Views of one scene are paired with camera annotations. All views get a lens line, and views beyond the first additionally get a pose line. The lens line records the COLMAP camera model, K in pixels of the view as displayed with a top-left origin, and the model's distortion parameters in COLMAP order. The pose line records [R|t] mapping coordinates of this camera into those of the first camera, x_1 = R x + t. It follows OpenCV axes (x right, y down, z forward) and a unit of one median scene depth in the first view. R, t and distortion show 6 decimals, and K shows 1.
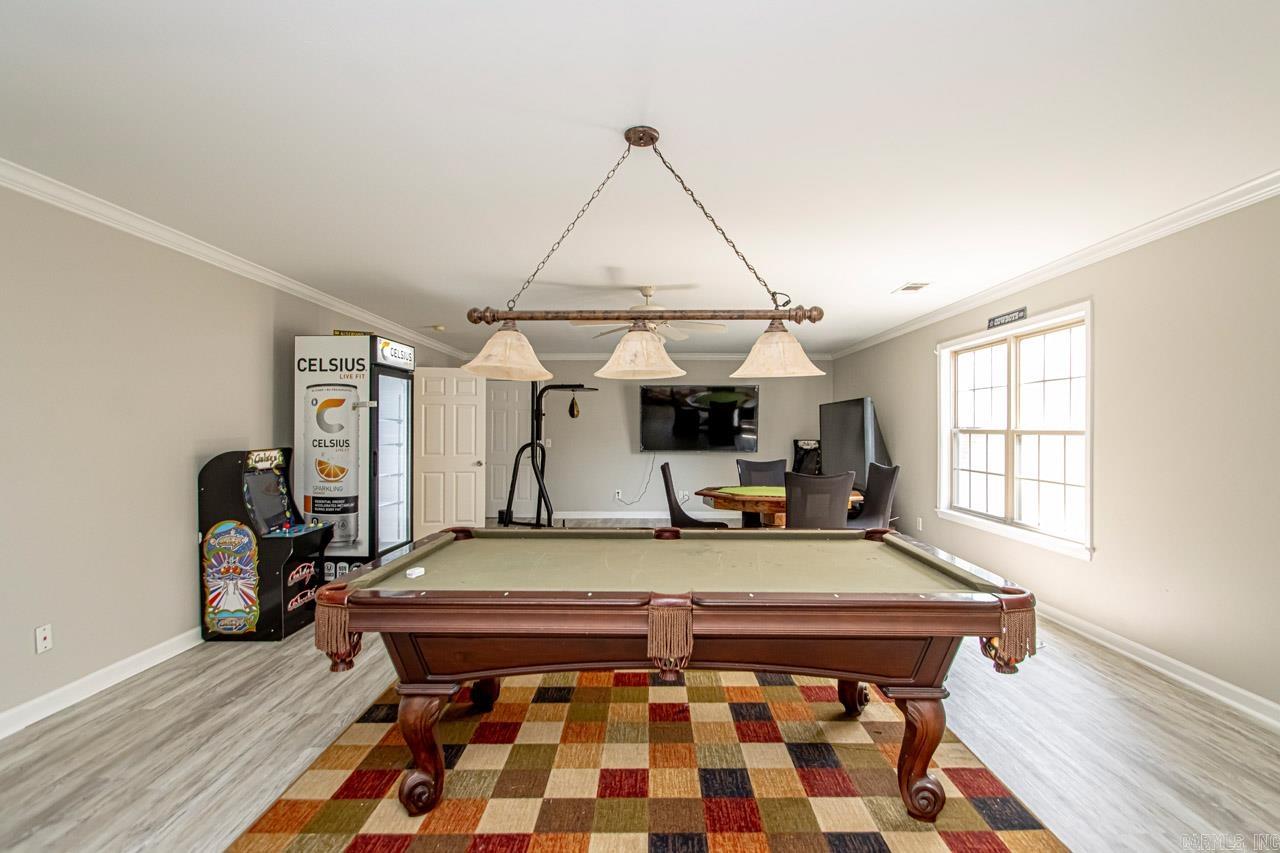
lens RADIAL K [[594.4, 0, 663.9], [0, 594.4, 425.6], [0, 0, 1]] dist [0.003620, -0.000338]
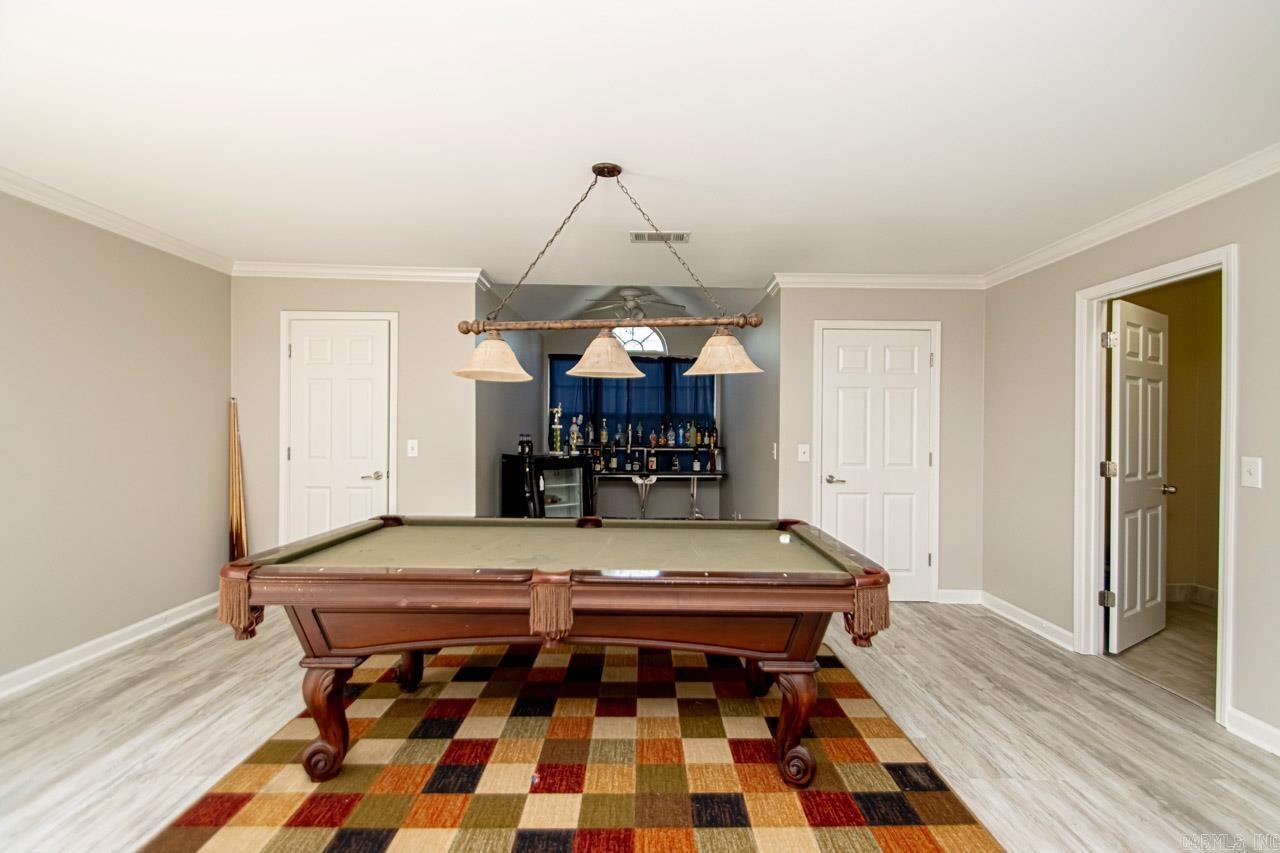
lens RADIAL K [[594.4, 0, 663.9], [0, 594.4, 425.6], [0, 0, 1]] dist [0.003620, -0.000338]
pose [[-0.999866, -0.009291, -0.013496, -0.120573], [-0.009185, 0.999927, -0.007911, 0.019150], [0.013569, -0.007786, -0.999878, 1.876314]]
